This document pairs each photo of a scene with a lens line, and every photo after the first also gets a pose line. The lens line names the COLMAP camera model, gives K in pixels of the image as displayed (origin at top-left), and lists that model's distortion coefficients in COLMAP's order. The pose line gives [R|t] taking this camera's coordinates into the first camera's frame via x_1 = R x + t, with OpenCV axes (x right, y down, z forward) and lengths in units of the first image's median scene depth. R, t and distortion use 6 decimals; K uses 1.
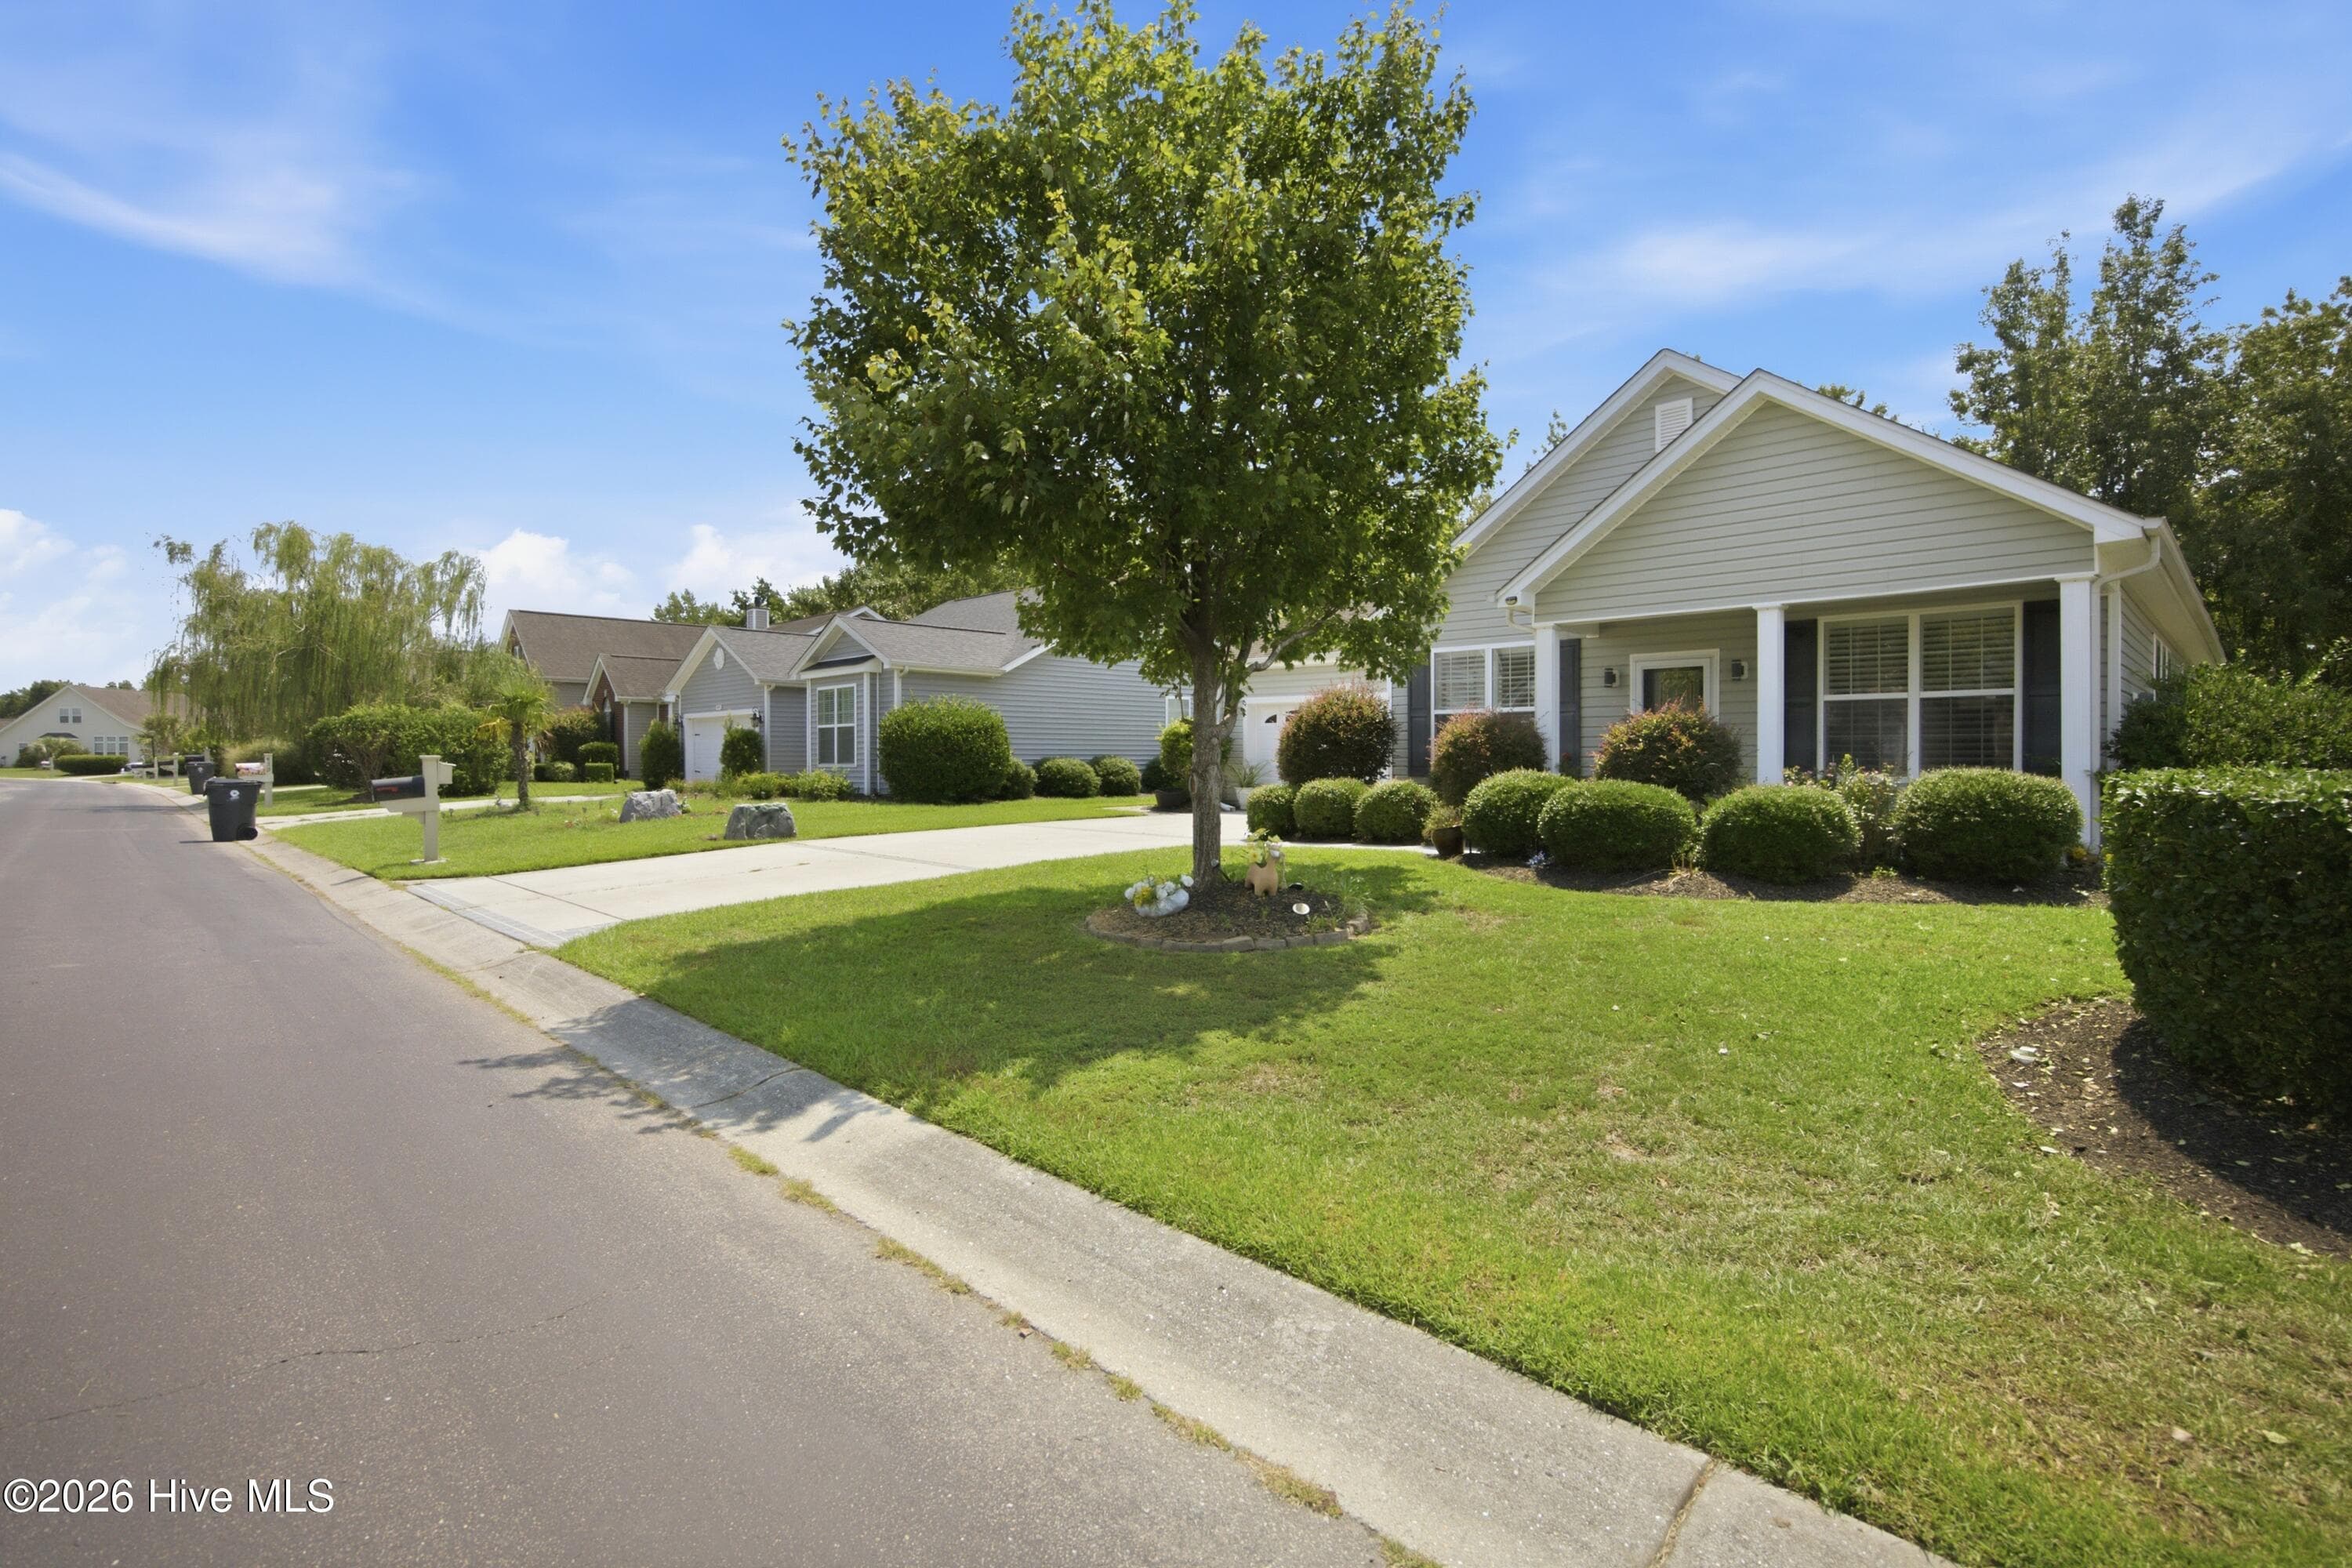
lens RADIAL K [[1118.7, 0, 1177.2], [0, 1118.7, 771.3], [0, 0, 1]] dist [-0.015658, -0.000033]
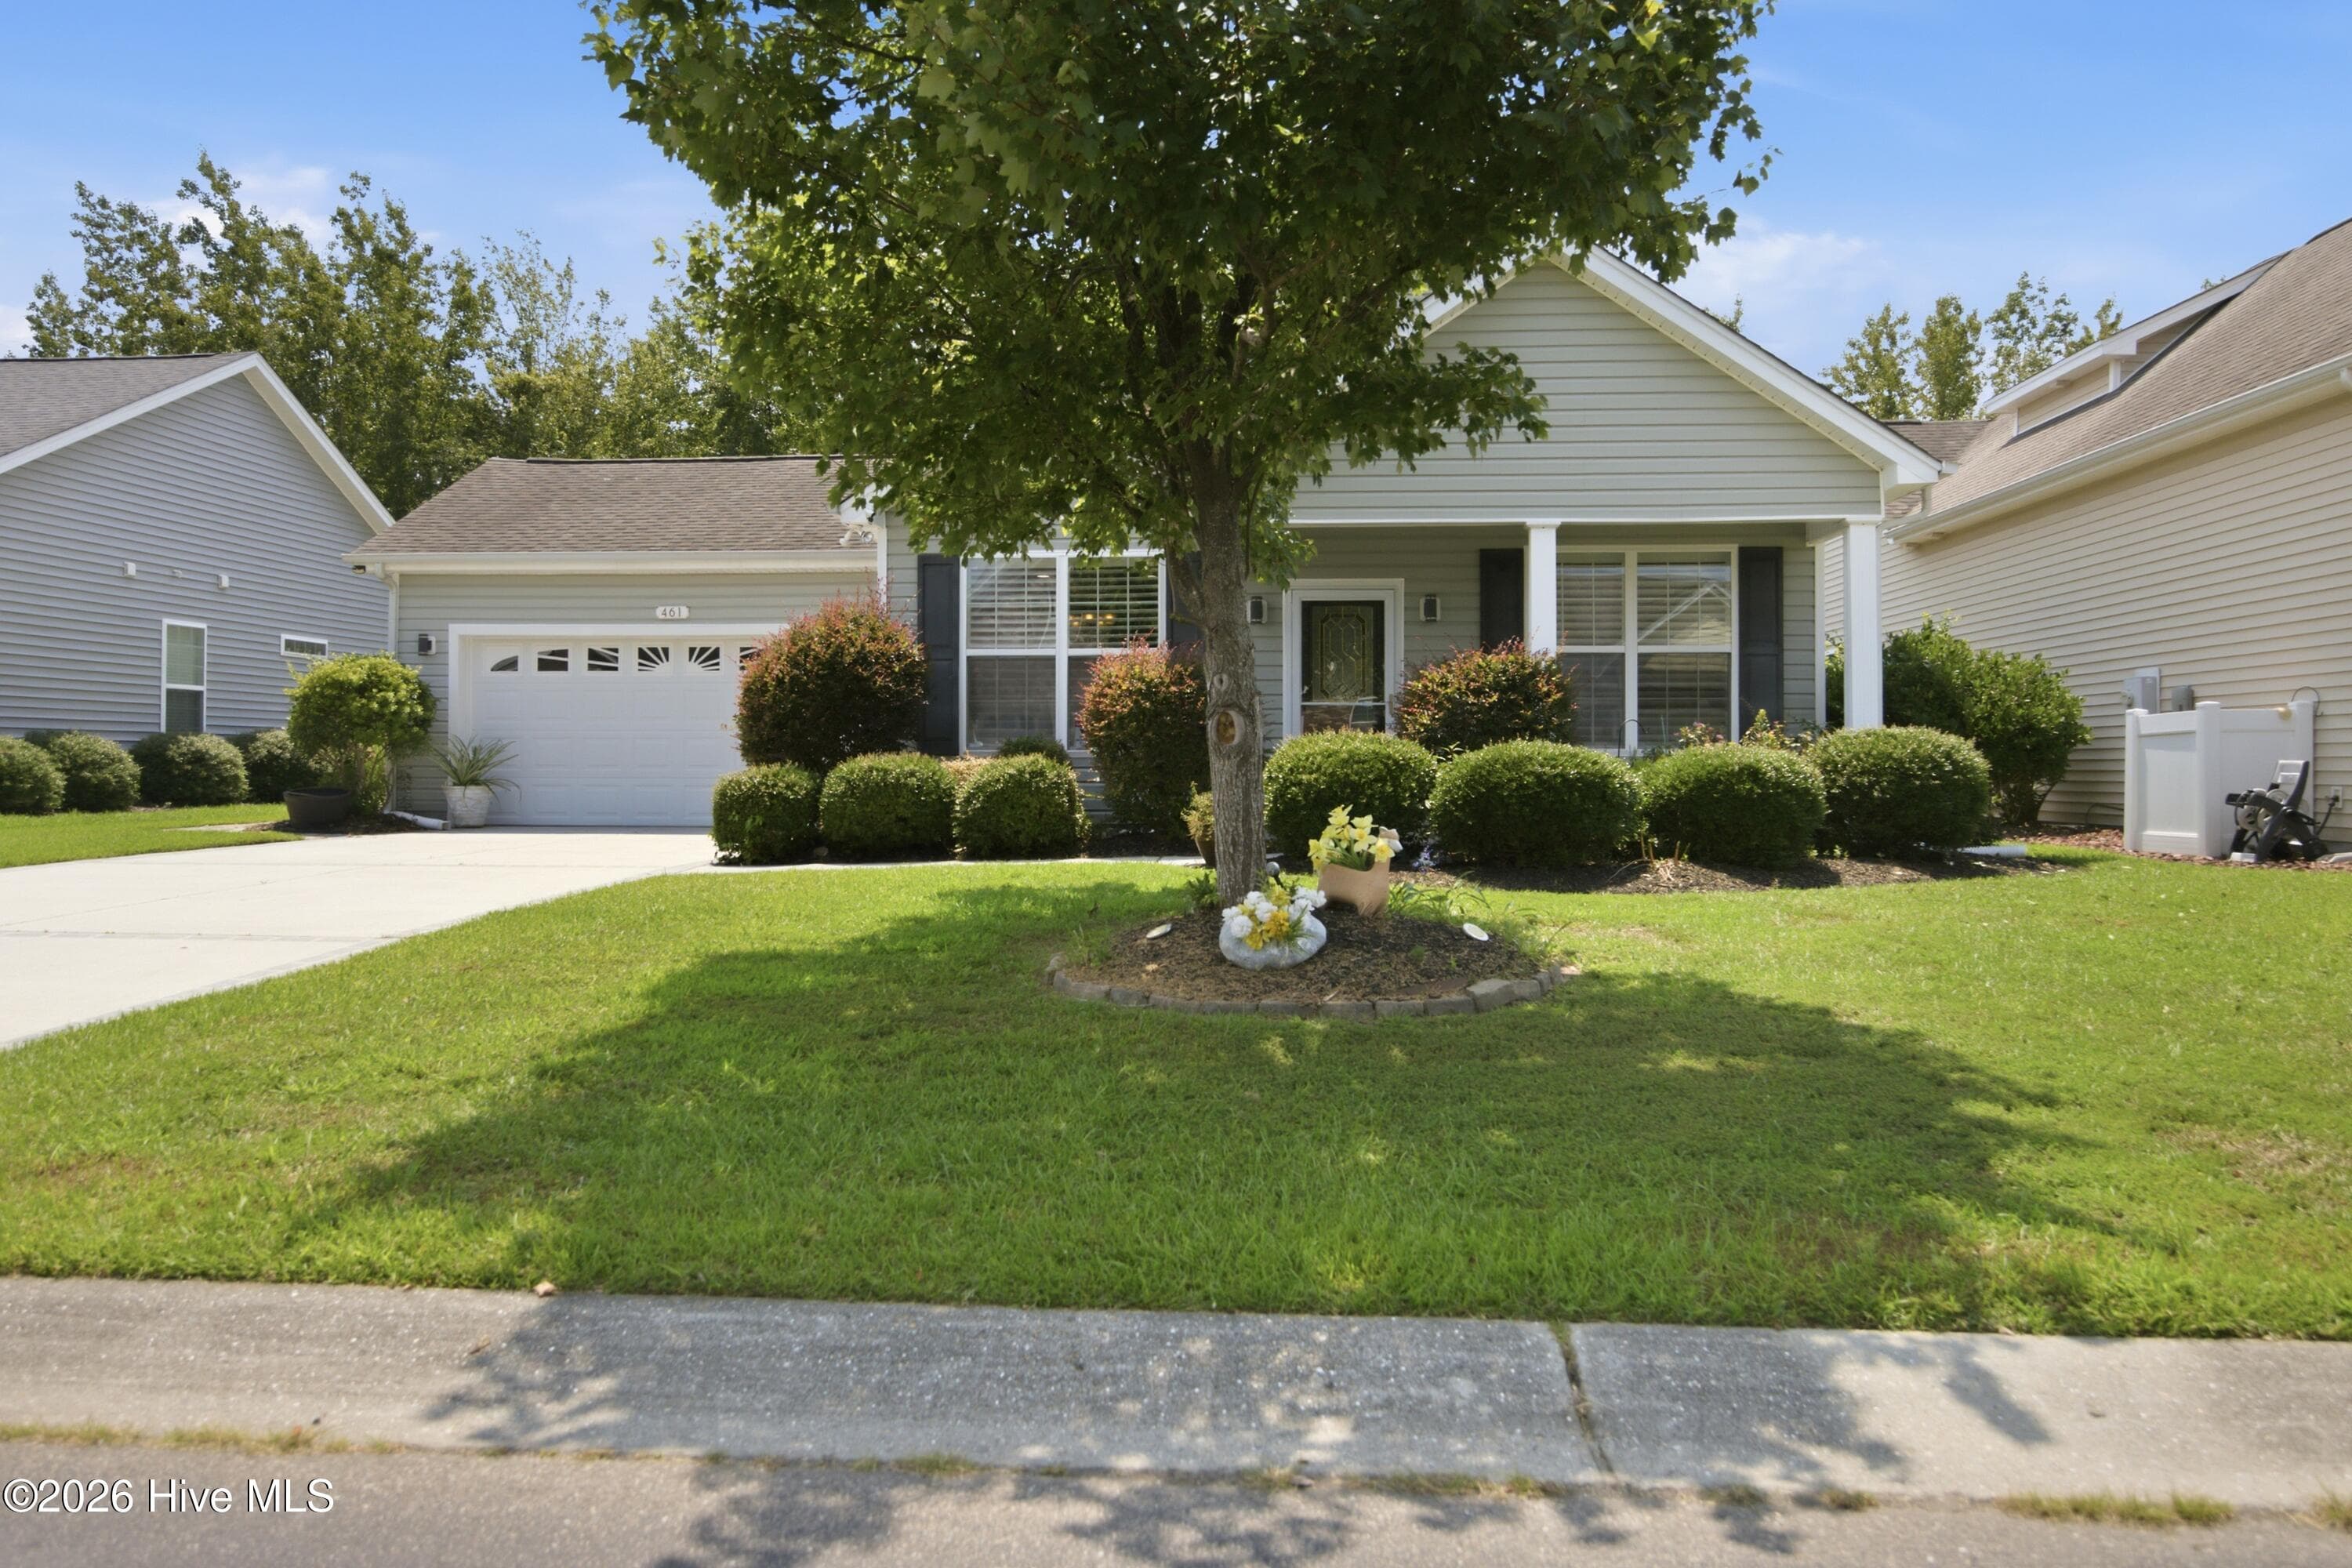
lens RADIAL K [[1664.3, 0, 1192.7], [0, 1664.3, 780.3], [0, 0, 1]] dist [-0.010641, -0.003683]
pose [[0.753808, -0.006508, 0.657063, -0.405921], [0.007385, 0.999972, 0.001433, 0.025842], [-0.657053, 0.003772, 0.753835, 0.288580]]
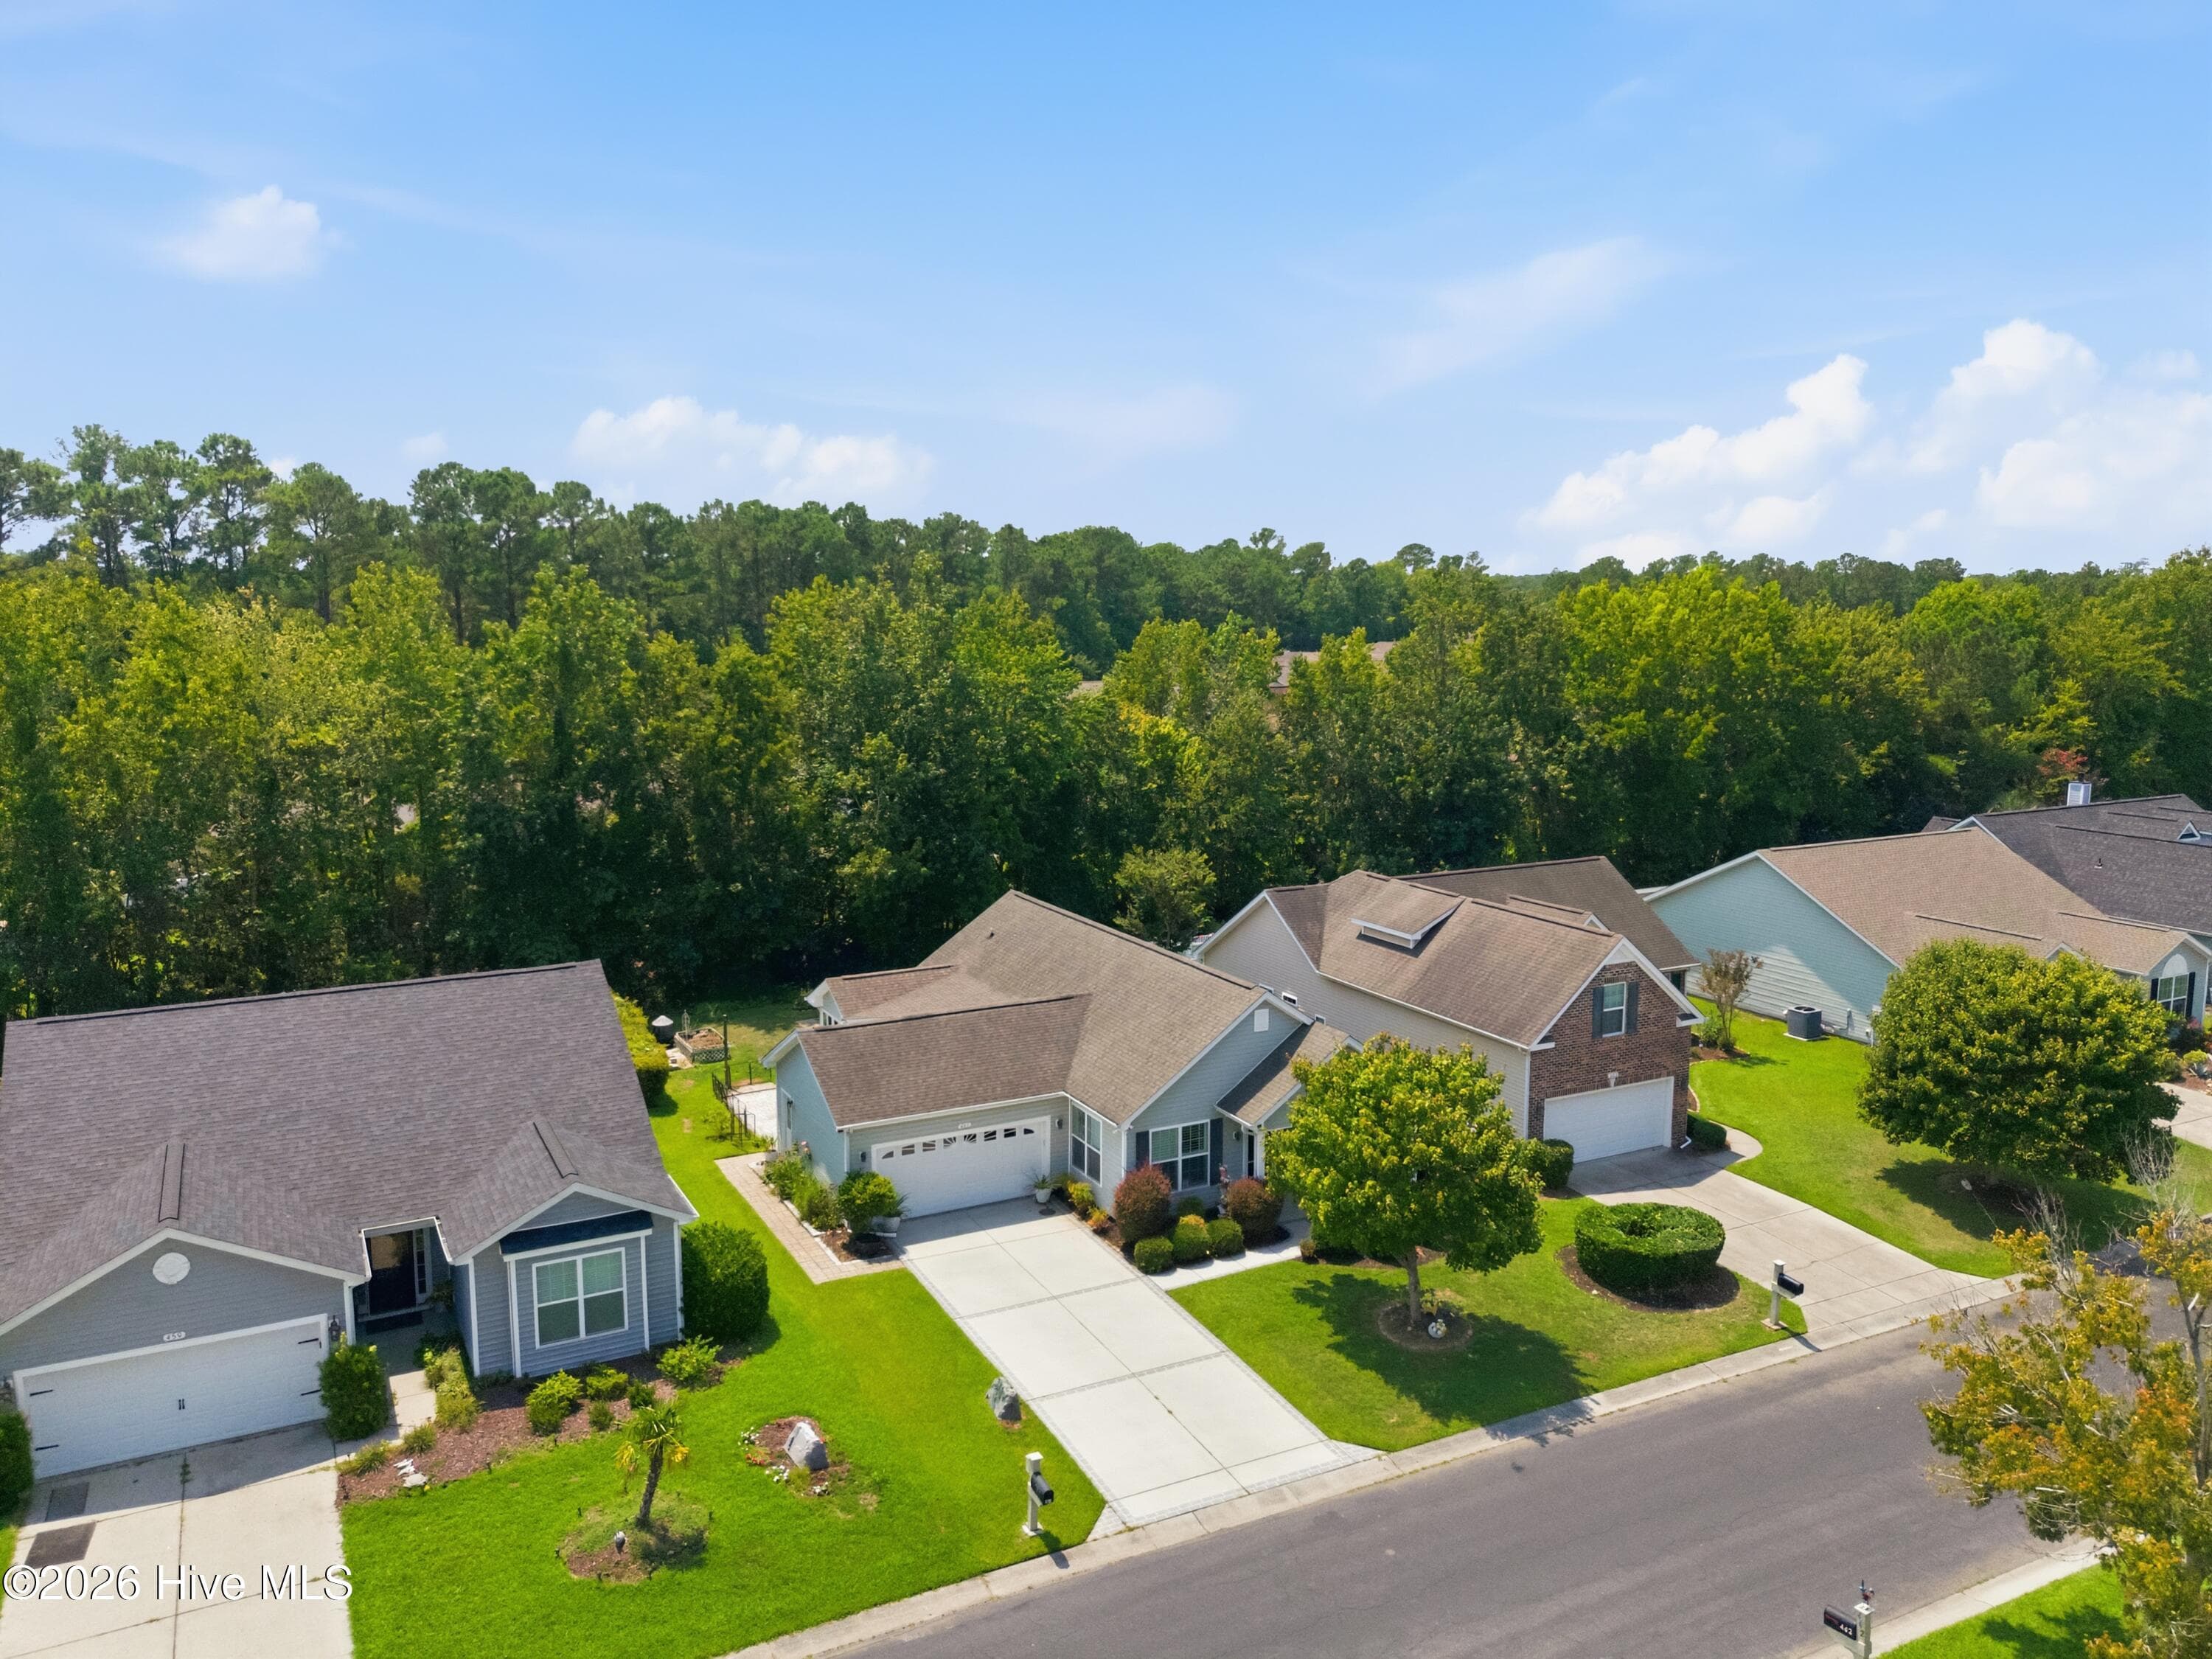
lens RADIAL K [[1618.6, 0, 1109.4], [0, 1618.6, 884.6], [0, 0, 1]] dist [0.078928, -0.082358]
pose [[0.309326, -0.168634, 0.935885, -3.046263], [0.016146, 0.984941, 0.172136, -1.332101], [-0.950819, -0.038135, 0.307391, 0.389752]]
